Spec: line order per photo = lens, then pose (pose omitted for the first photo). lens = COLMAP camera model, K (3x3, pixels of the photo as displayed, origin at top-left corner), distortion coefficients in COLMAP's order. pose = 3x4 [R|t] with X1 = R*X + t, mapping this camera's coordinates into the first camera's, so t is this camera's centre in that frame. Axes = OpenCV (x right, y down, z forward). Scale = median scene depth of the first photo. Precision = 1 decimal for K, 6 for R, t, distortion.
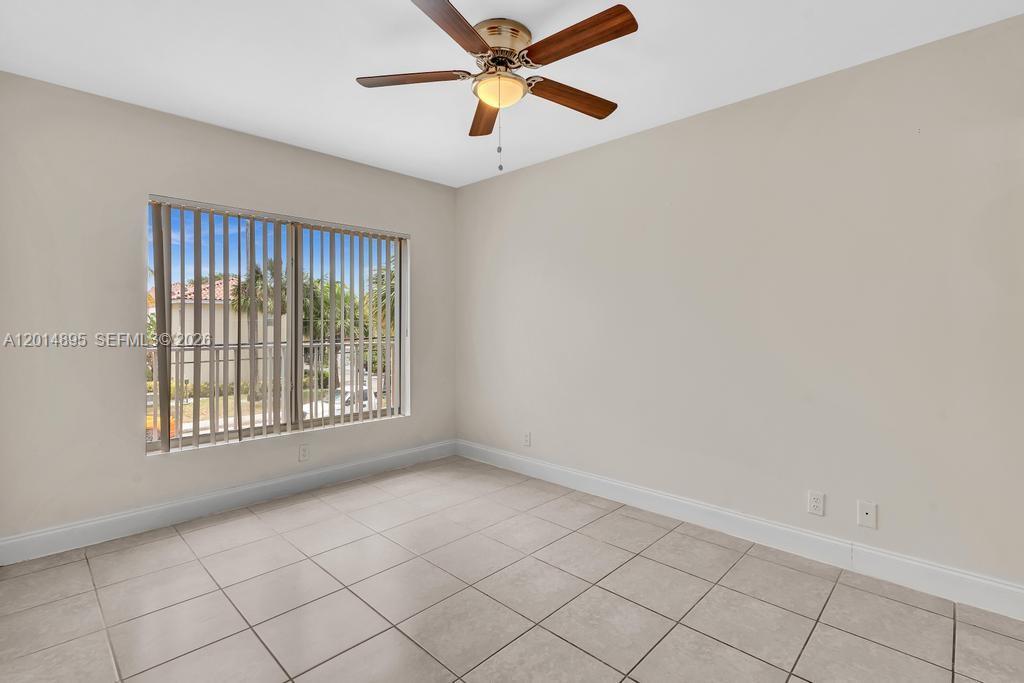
lens RADIAL K [[473.1, 0, 508.7], [0, 473.1, 324.7], [0, 0, 1]] dist [0.001000, 0.001230]
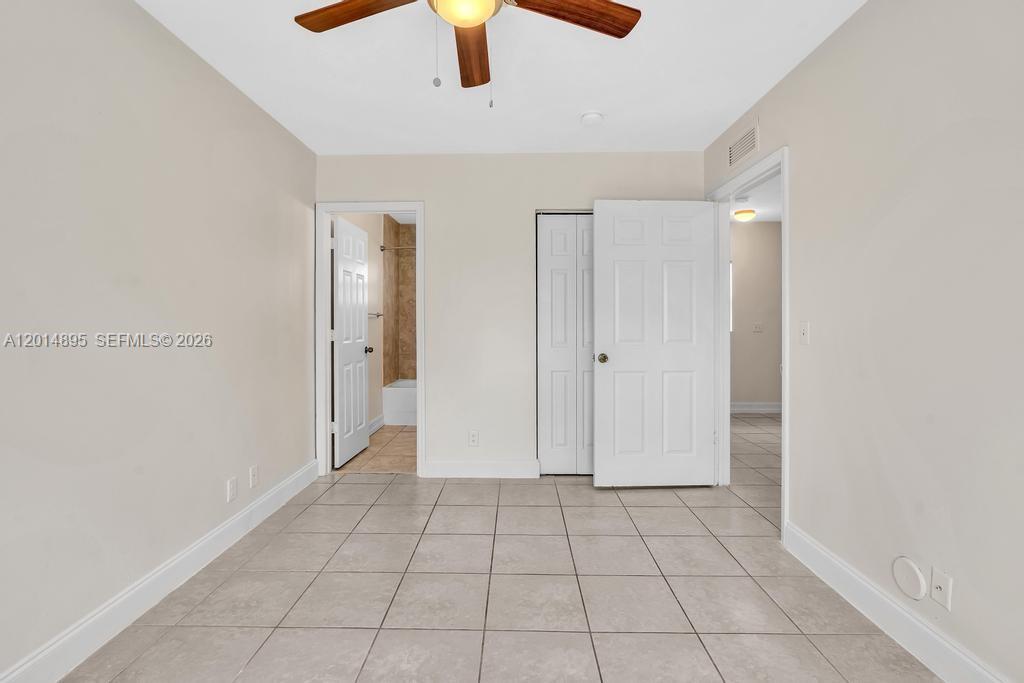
lens RADIAL K [[473.1, 0, 508.7], [0, 473.1, 324.7], [0, 0, 1]] dist [0.001000, 0.001230]
pose [[-0.686117, 0.000813, 0.727491, -0.425635], [0.001905, 0.999998, 0.000679, 0.013640], [-0.727488, 0.001852, -0.686117, 1.035139]]
